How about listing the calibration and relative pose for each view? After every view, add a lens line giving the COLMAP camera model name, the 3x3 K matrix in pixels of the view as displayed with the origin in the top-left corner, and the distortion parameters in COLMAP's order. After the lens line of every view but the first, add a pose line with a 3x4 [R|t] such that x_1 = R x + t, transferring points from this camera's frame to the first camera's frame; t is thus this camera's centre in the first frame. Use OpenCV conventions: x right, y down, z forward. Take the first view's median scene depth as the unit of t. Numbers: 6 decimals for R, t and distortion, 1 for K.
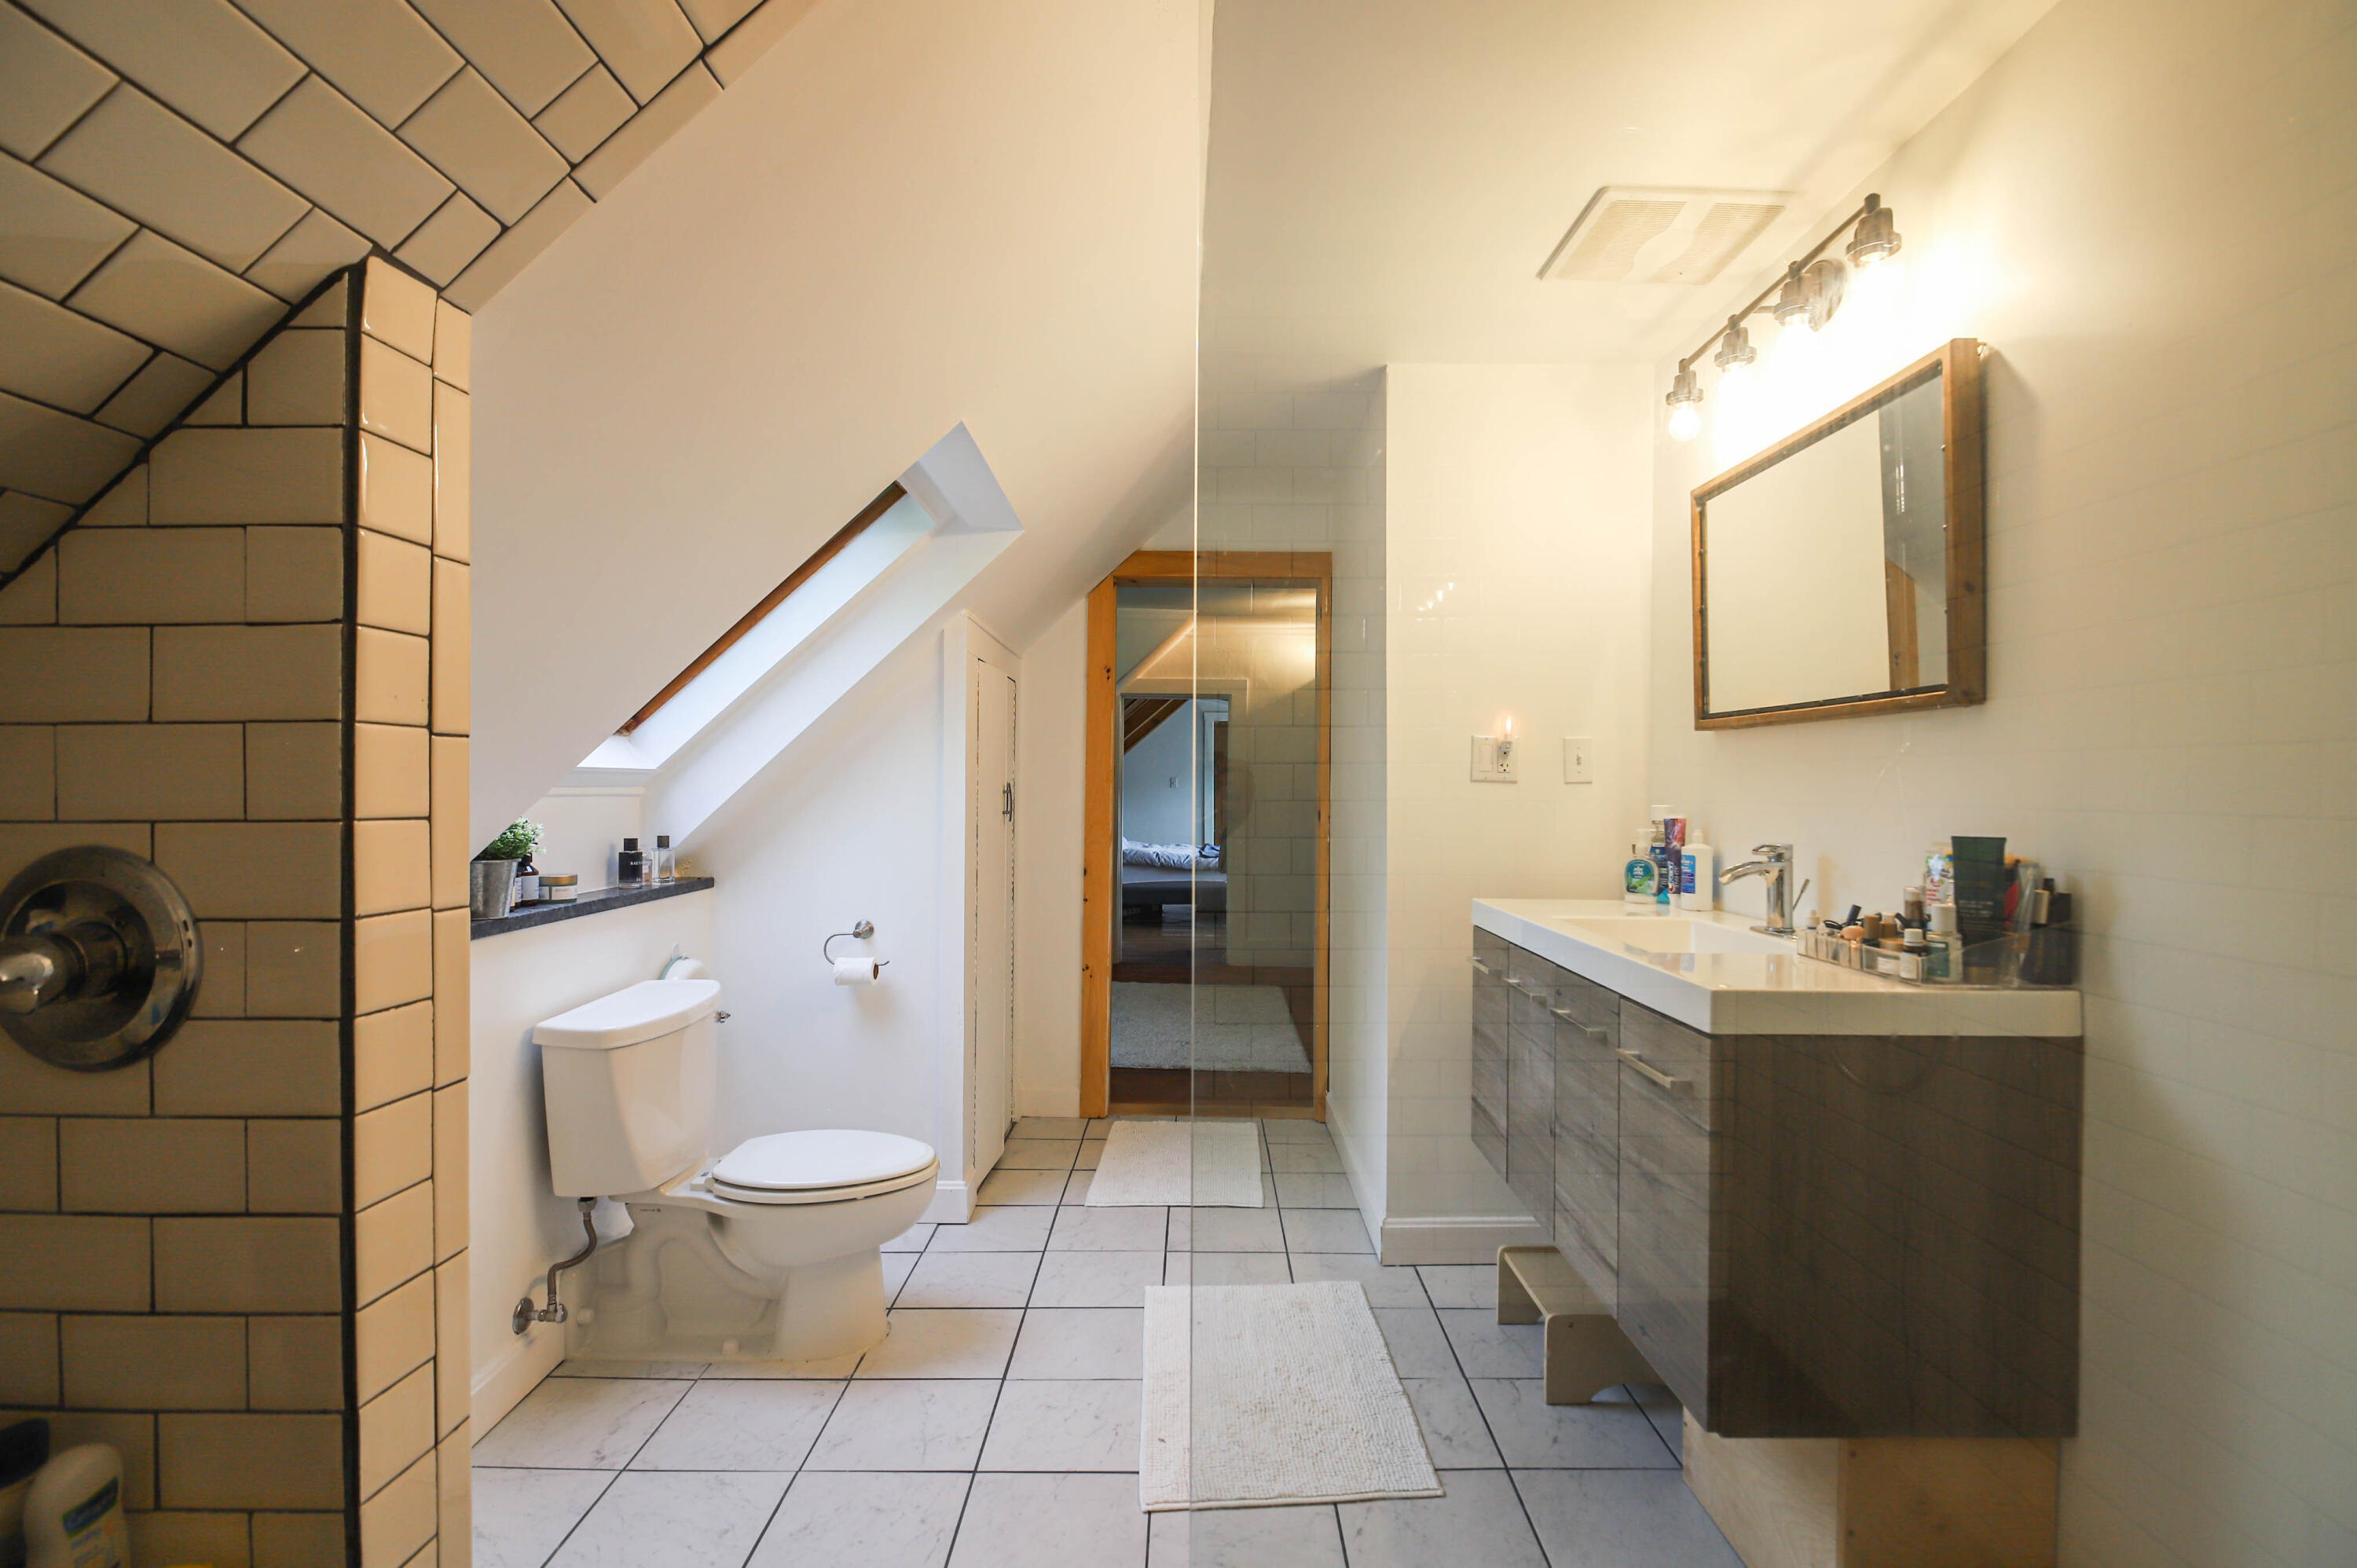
lens RADIAL K [[1153.8, 0, 1183.2], [0, 1153.8, 788.4], [0, 0, 1]] dist [-0.009860, -0.001491]
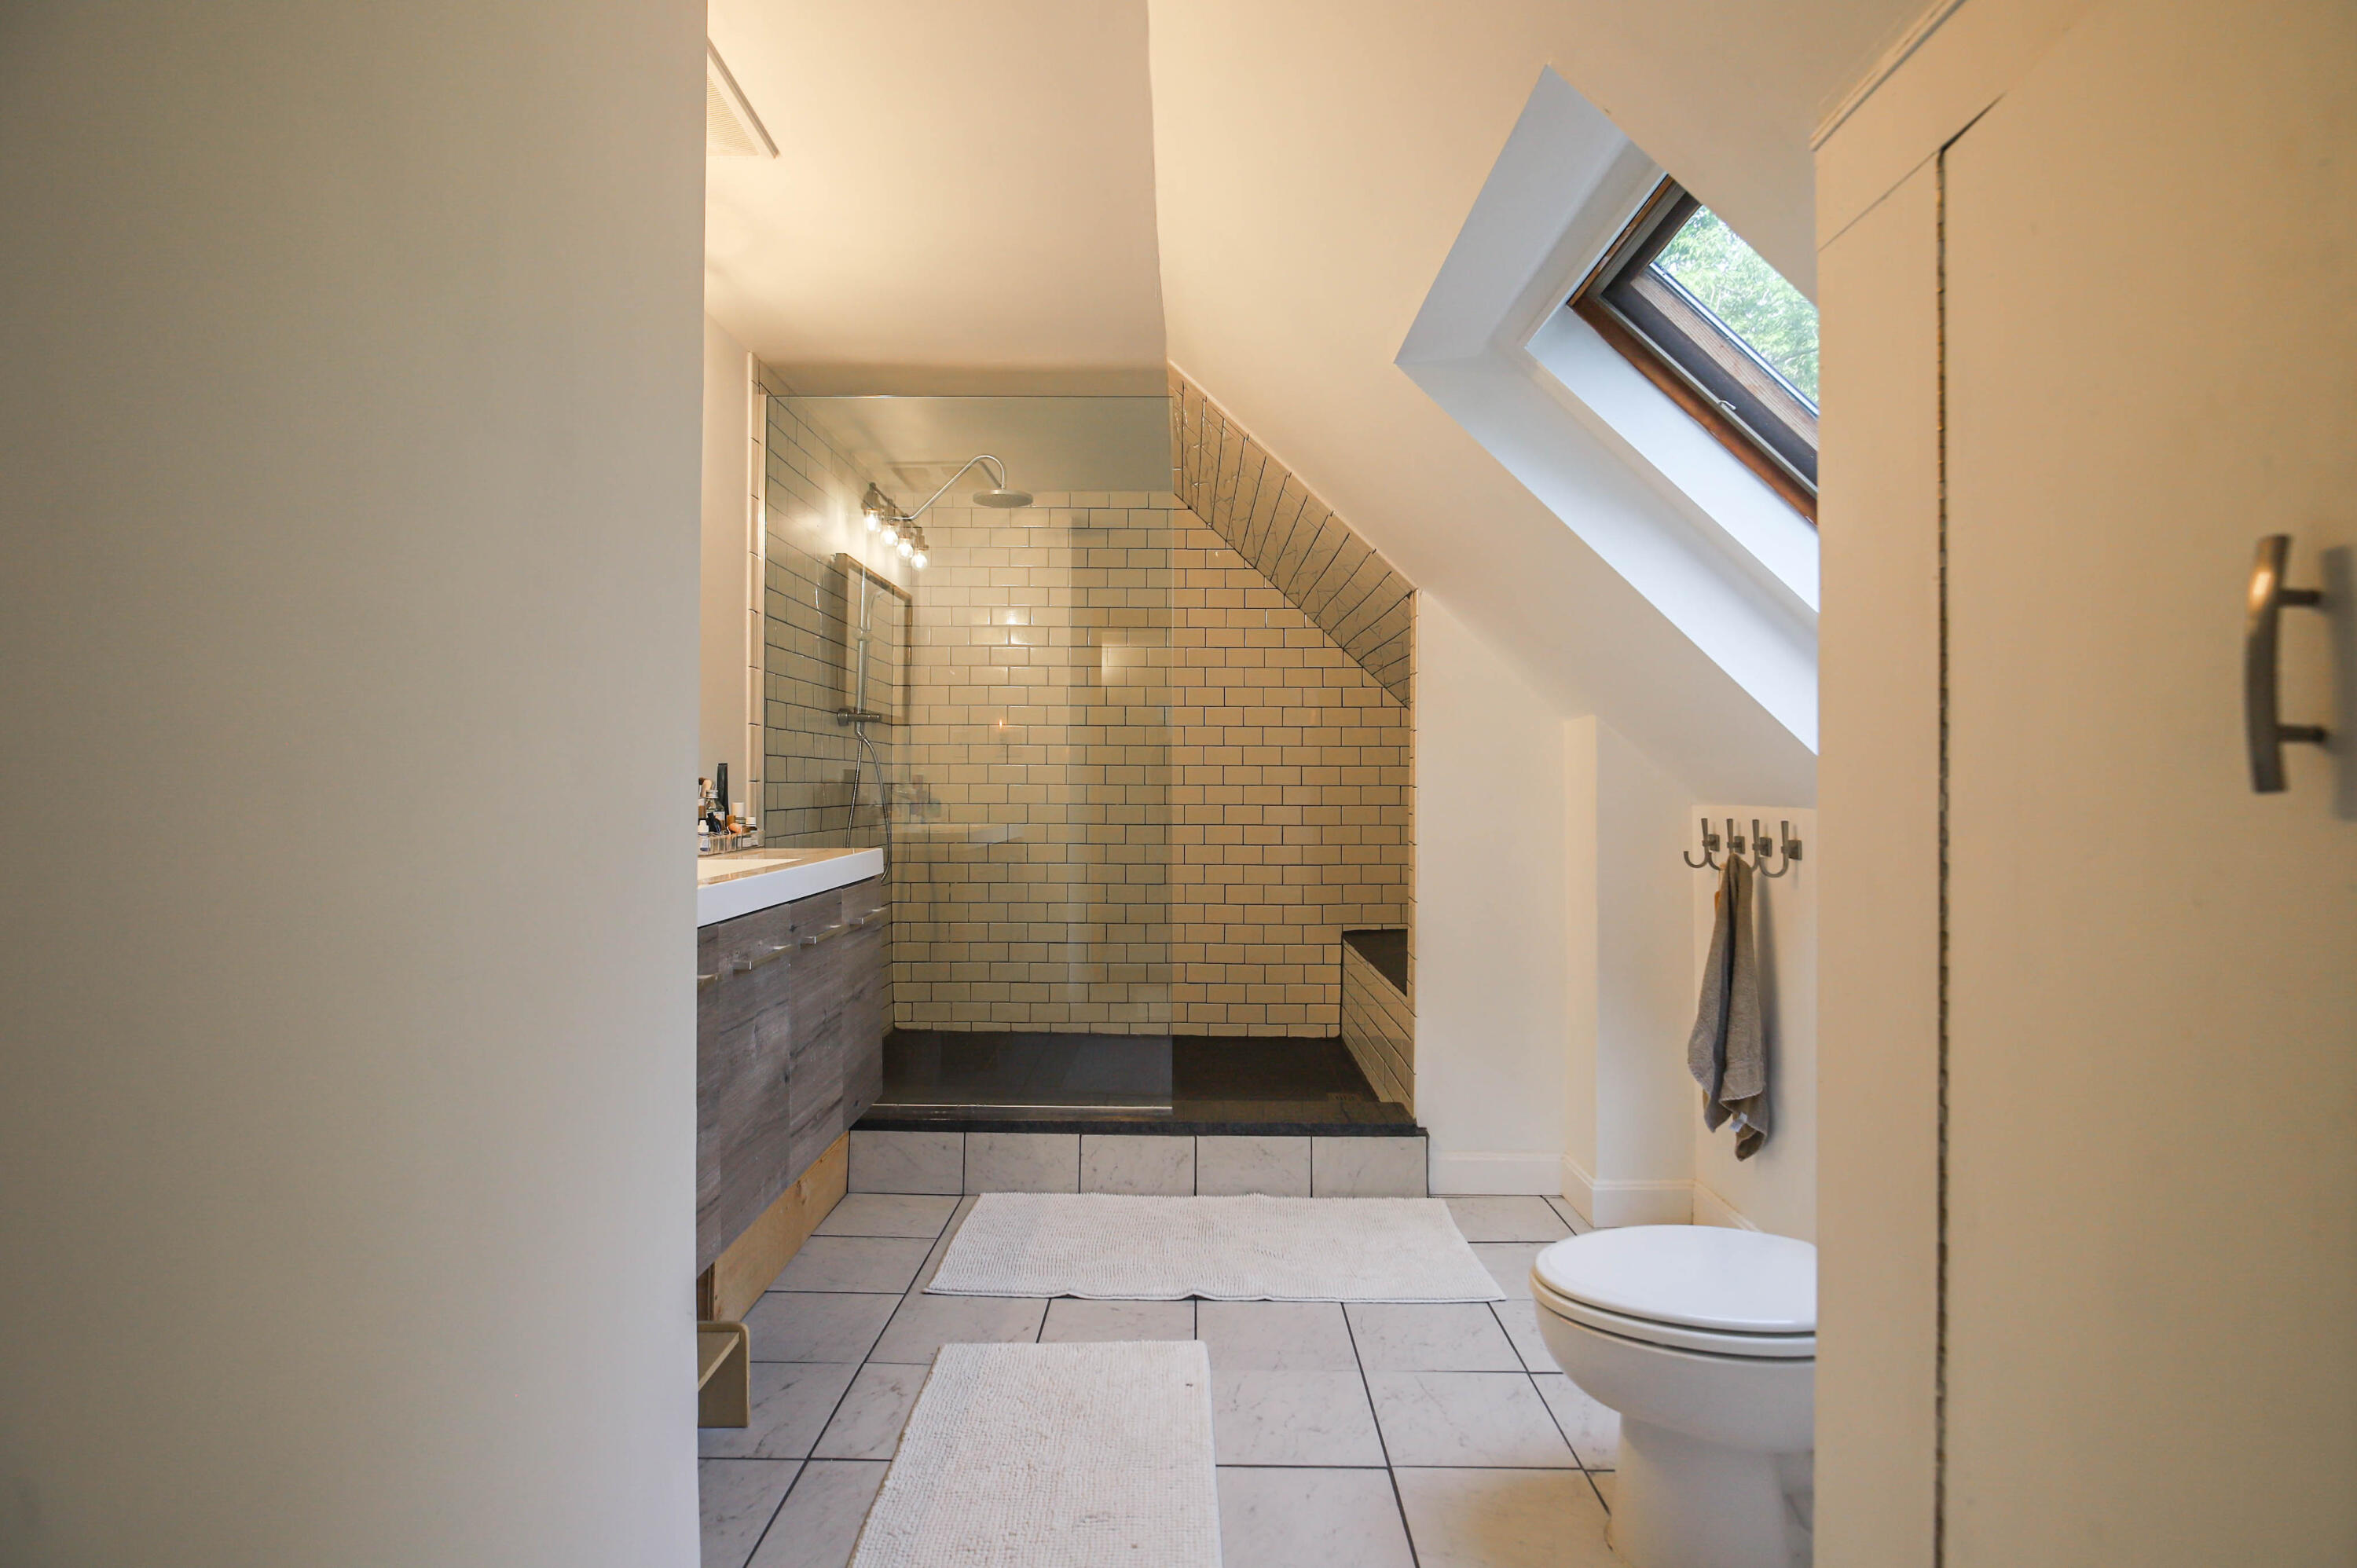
lens RADIAL K [[1153.8, 0, 1177.8], [0, 1153.8, 780.7], [0, 0, 1]] dist [-0.009860, -0.001491]
pose [[-0.999955, -0.008993, -0.003126, -0.002668], [-0.009001, 0.999956, 0.002493, 0.041713], [0.003104, 0.002521, -0.999992, 1.952306]]
